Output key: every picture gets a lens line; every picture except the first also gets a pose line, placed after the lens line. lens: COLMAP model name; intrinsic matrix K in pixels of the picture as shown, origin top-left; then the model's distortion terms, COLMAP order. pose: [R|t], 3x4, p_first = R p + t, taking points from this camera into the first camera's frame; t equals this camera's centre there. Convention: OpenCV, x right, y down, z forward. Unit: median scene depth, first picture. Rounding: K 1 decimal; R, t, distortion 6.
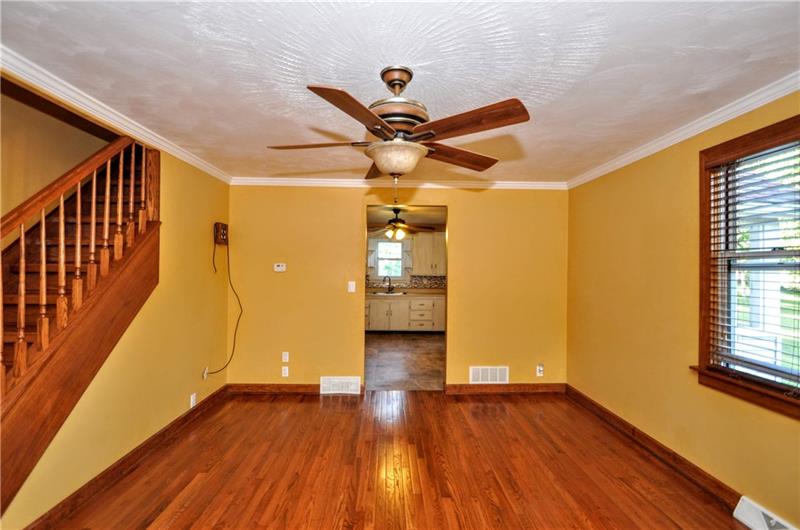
lens RADIAL K [[349.9, 0, 402.4], [0, 349.9, 266.4], [0, 0, 1]] dist [-0.000817, -0.004949]
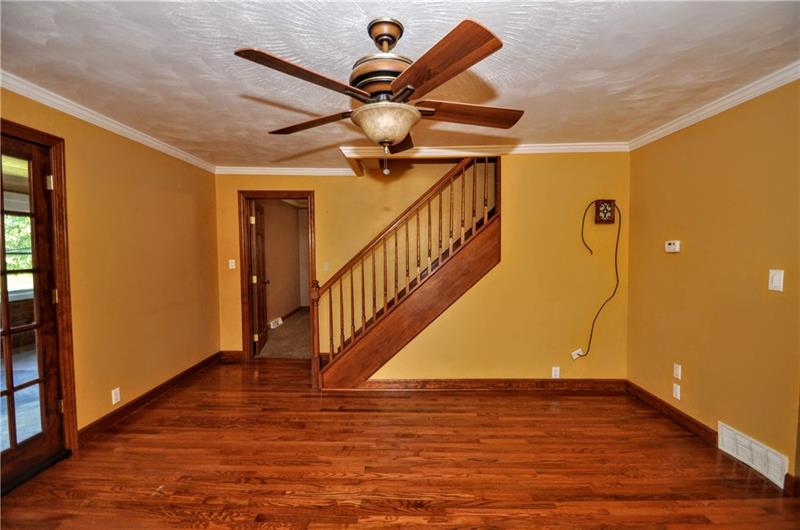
lens RADIAL K [[349.9, 0, 401.3], [0, 349.9, 261.7], [0, 0, 1]] dist [-0.000817, -0.004949]
pose [[-0.034588, 0.018459, -0.999231, 0.571415], [0.015558, 0.999718, 0.017930, 0.019172], [0.999281, -0.014926, -0.034865, 0.672471]]
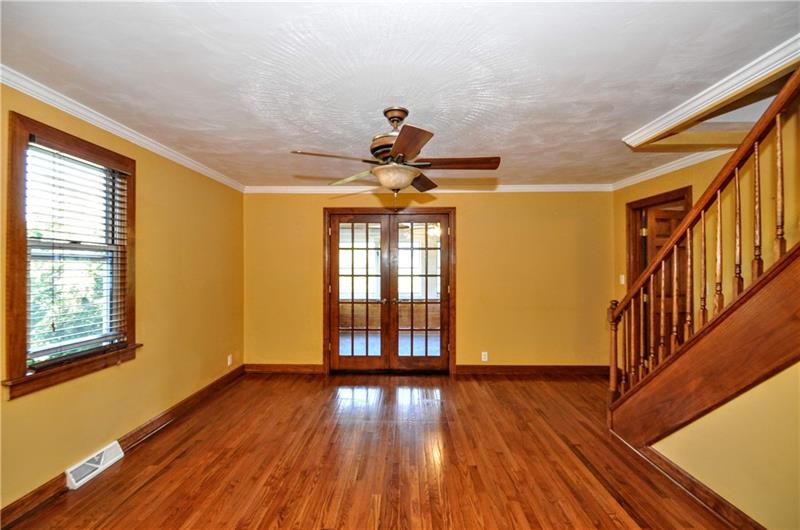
lens RADIAL K [[349.9, 0, 391.7], [0, 349.9, 268.6], [0, 0, 1]] dist [-0.000817, -0.004949]
pose [[-0.997567, -0.012774, 0.068534, -0.061588], [-0.013448, 0.999866, -0.009379, 0.024782], [-0.068405, -0.010278, -0.997605, 1.437964]]
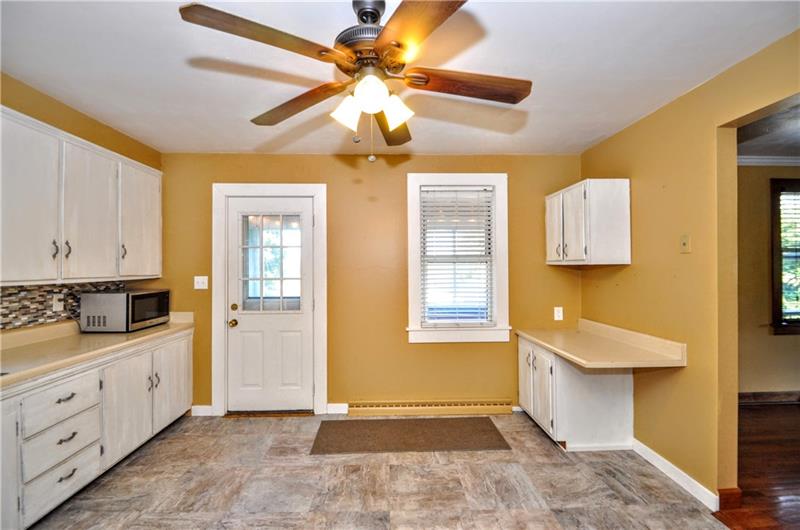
lens RADIAL K [[349.9, 0, 392.9], [0, 349.9, 261.6], [0, 0, 1]] dist [-0.000817, -0.004949]
pose [[0.023432, -0.000406, 0.999725, -0.561980], [-0.002539, 0.999997, 0.000465, 0.023379], [-0.999722, -0.002549, 0.023431, 2.168221]]
